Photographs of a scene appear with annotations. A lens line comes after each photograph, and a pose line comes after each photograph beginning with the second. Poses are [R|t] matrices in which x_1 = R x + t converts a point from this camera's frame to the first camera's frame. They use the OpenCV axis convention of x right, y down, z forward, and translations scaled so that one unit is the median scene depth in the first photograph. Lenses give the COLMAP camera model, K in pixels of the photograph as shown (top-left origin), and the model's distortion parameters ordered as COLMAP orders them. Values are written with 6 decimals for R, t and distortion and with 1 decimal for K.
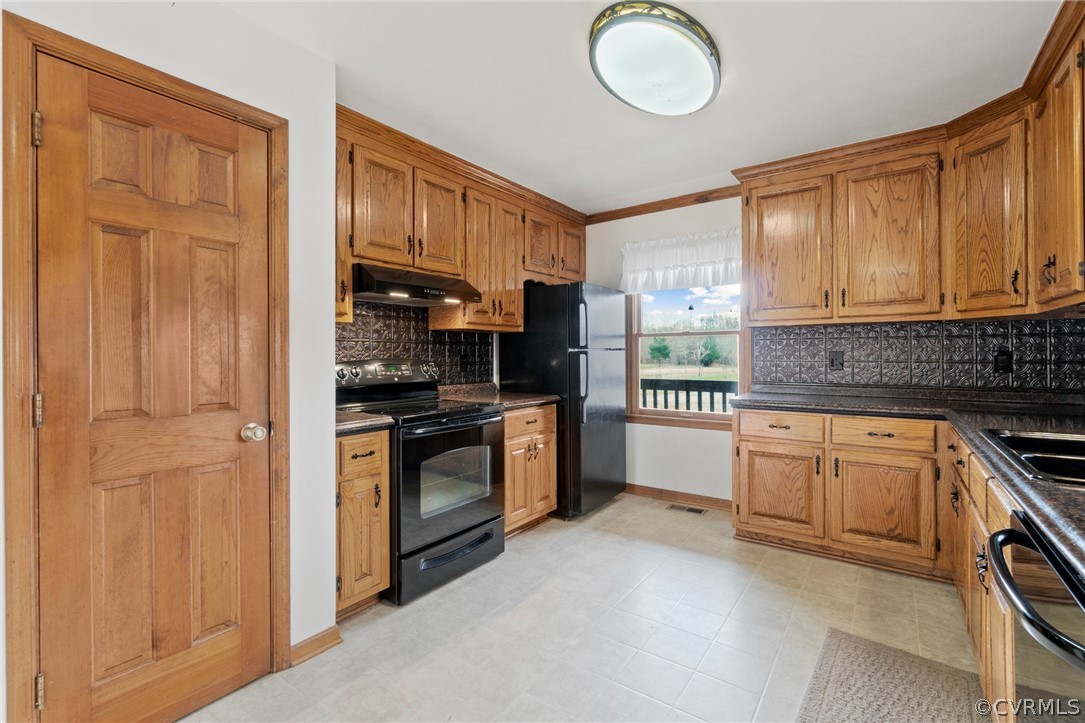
lens RADIAL K [[467.8, 0, 540.5], [0, 467.8, 362.7], [0, 0, 1]] dist [-0.002238, -0.000034]
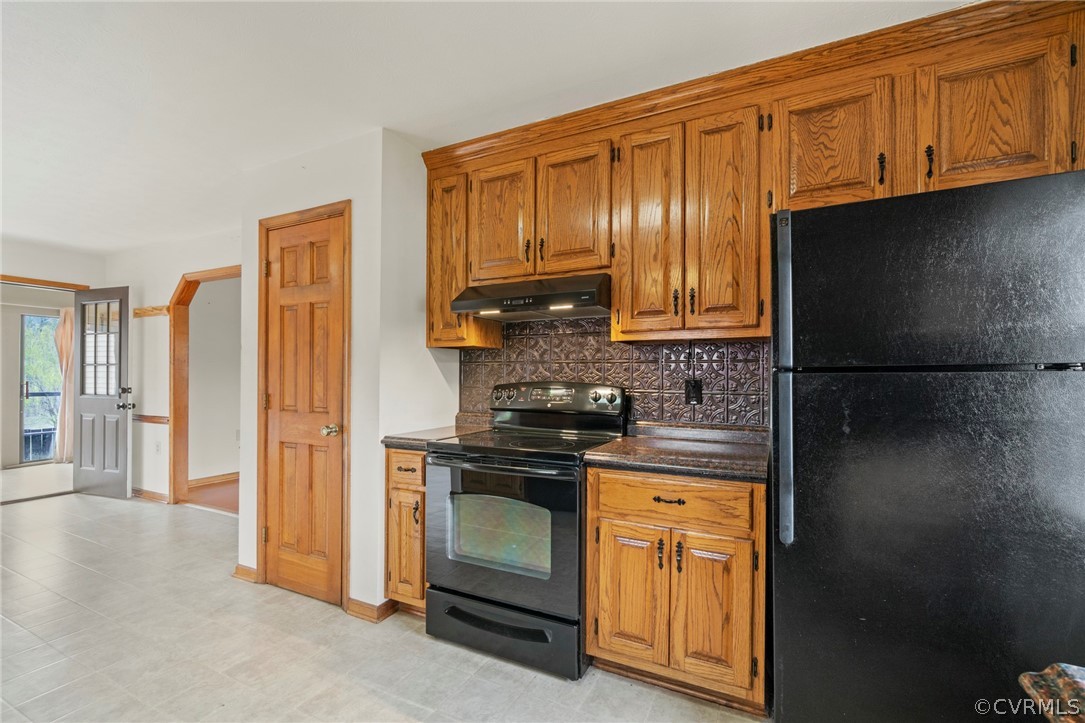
lens RADIAL K [[472.0, 0, 516.6], [0, 472.0, 373.6], [0, 0, 1]] dist [-0.001039, -0.000108]
pose [[0.167433, 0.004765, -0.985872, 0.532848], [-0.021150, 0.999776, 0.001240, -0.022492], [0.985657, 0.020644, 0.167496, 0.768110]]
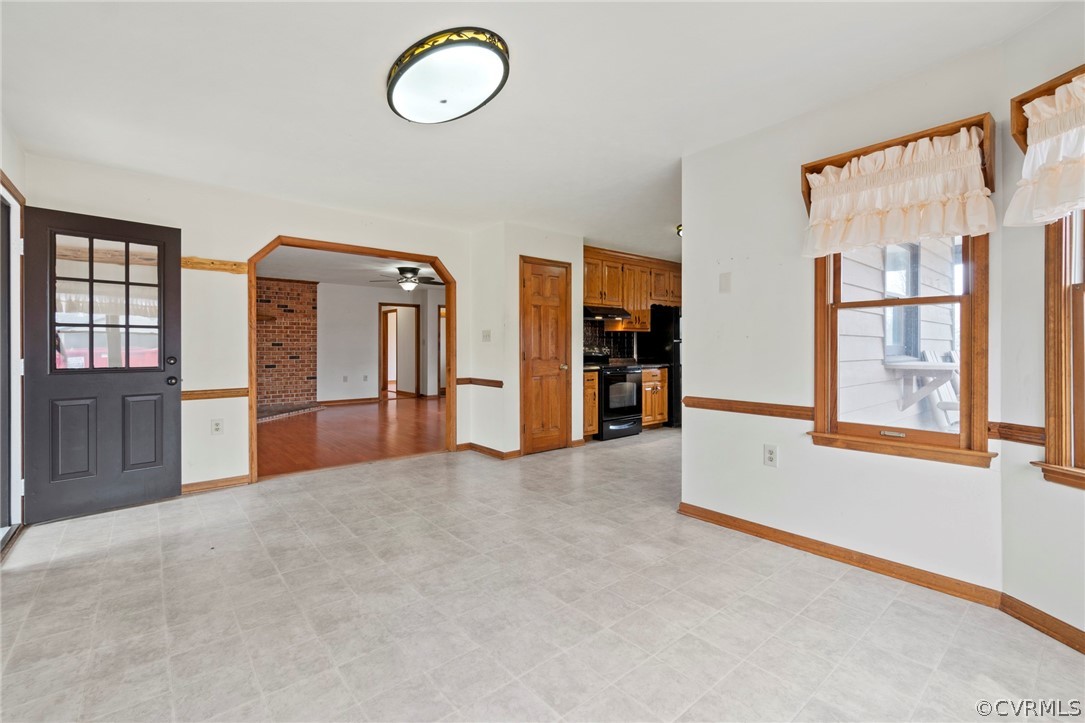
lens RADIAL K [[476.8, 0, 543.2], [0, 476.8, 347.4], [0, 0, 1]] dist [0.000880, 0.000396]
pose [[0.970721, 0.003770, -0.240180, 0.008382], [-0.007814, 0.999843, -0.015890, 0.041477], [0.240082, 0.017301, 0.970598, -1.233500]]
